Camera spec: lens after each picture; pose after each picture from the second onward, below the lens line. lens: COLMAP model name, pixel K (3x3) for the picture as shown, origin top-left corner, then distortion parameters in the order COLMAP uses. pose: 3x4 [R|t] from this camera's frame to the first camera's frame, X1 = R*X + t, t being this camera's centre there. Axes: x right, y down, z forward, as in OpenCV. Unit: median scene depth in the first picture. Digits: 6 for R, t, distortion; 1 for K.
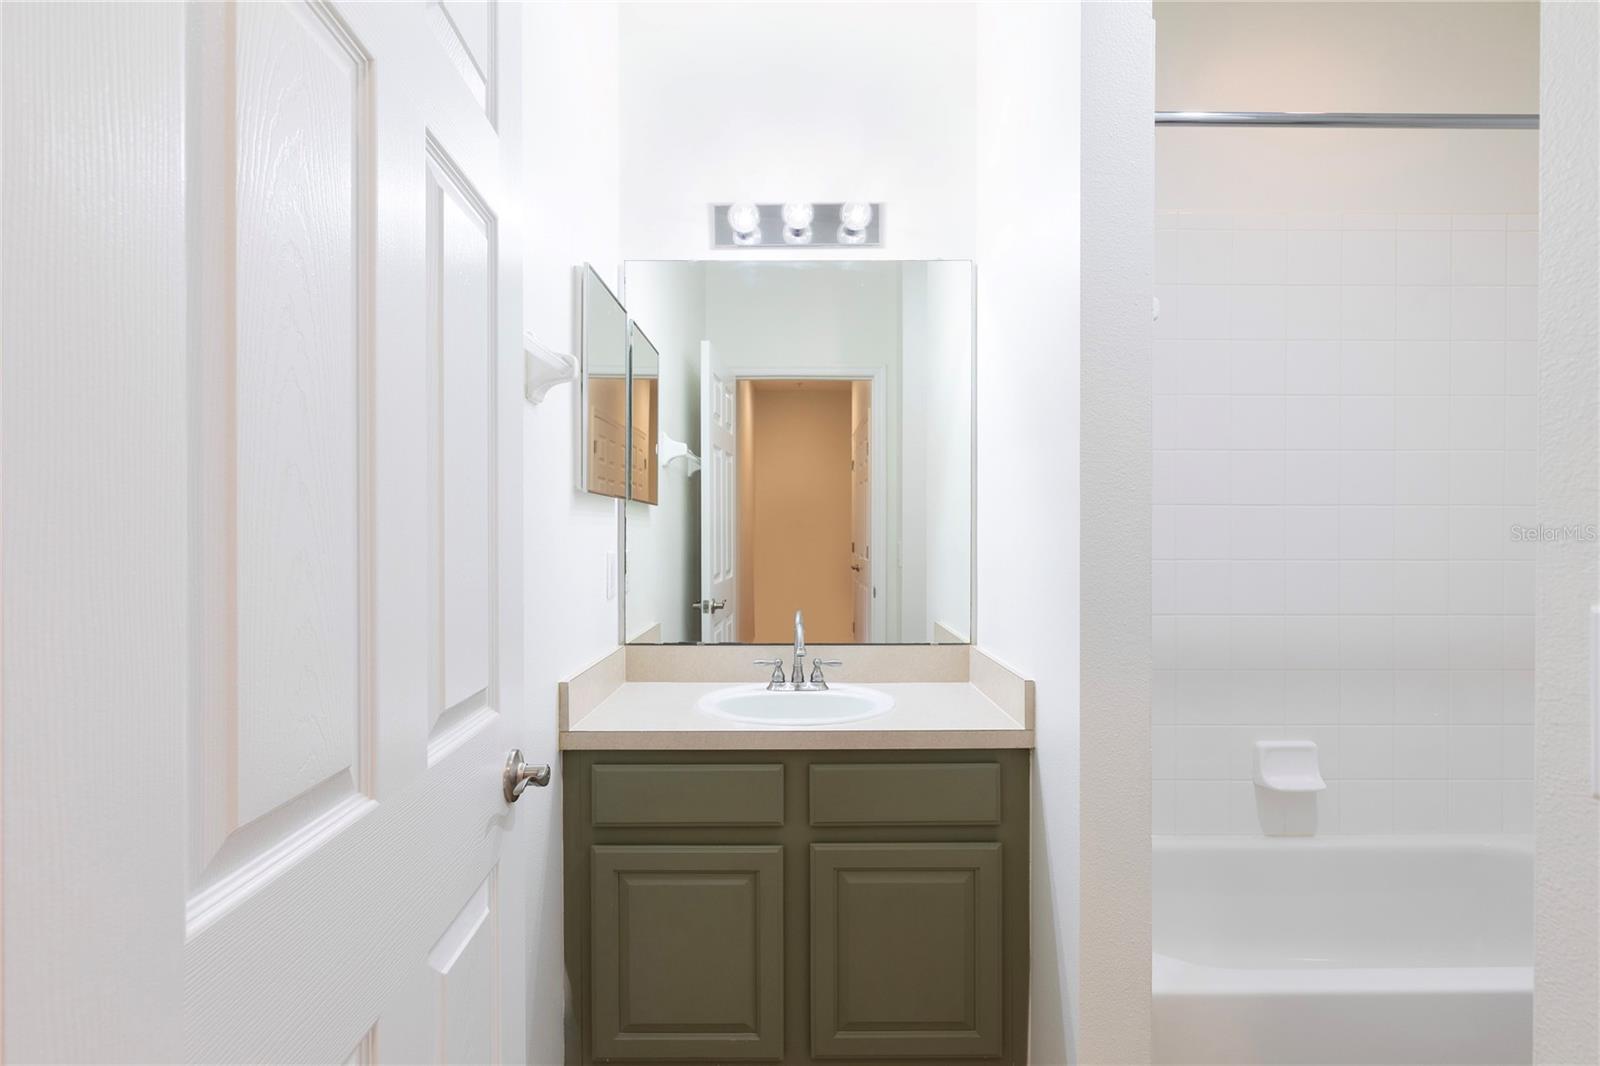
lens RADIAL K [[802.0, 0, 800.0], [0, 802.0, 533.0], [0, 0, 1]] dist [0.002936, 0.000563]
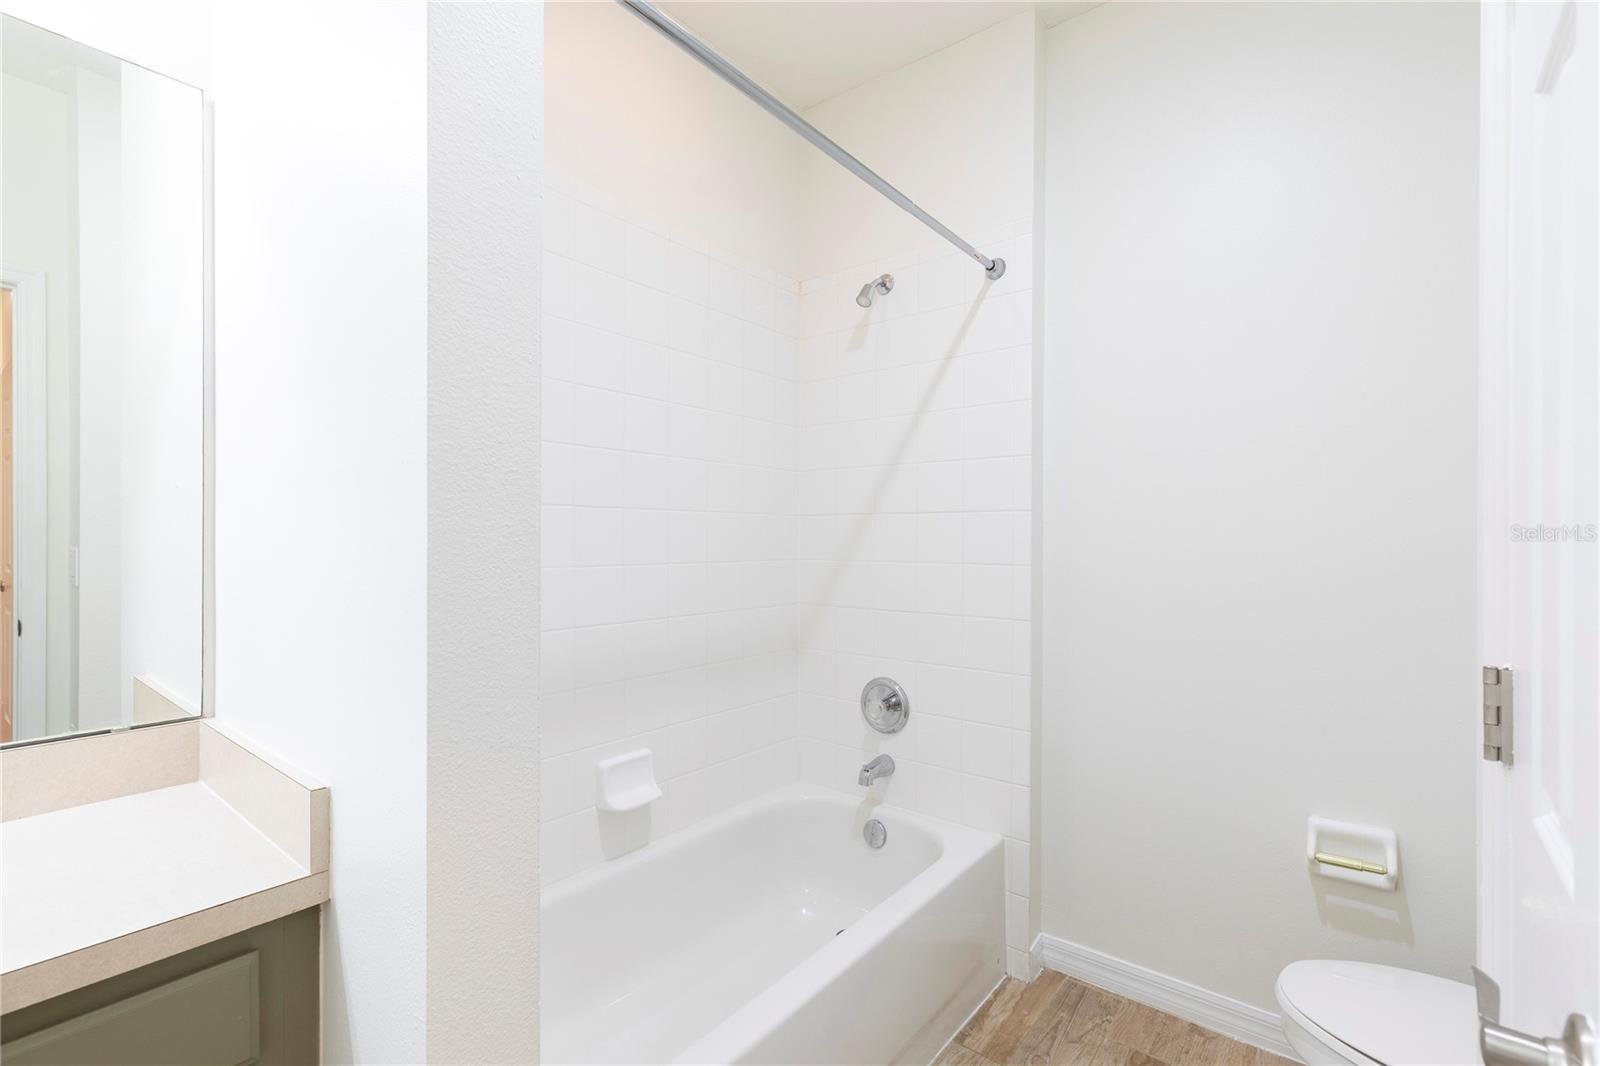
lens RADIAL K [[723.5, 0, 800.0], [0, 723.5, 533.0], [0, 0, 1]] dist [0.002642, 0.000645]
pose [[0.635295, -0.000560, 0.772269, 0.076836], [0.000489, 1.000000, 0.000323, -0.002453], [-0.772269, 0.000172, 0.635296, 0.301551]]
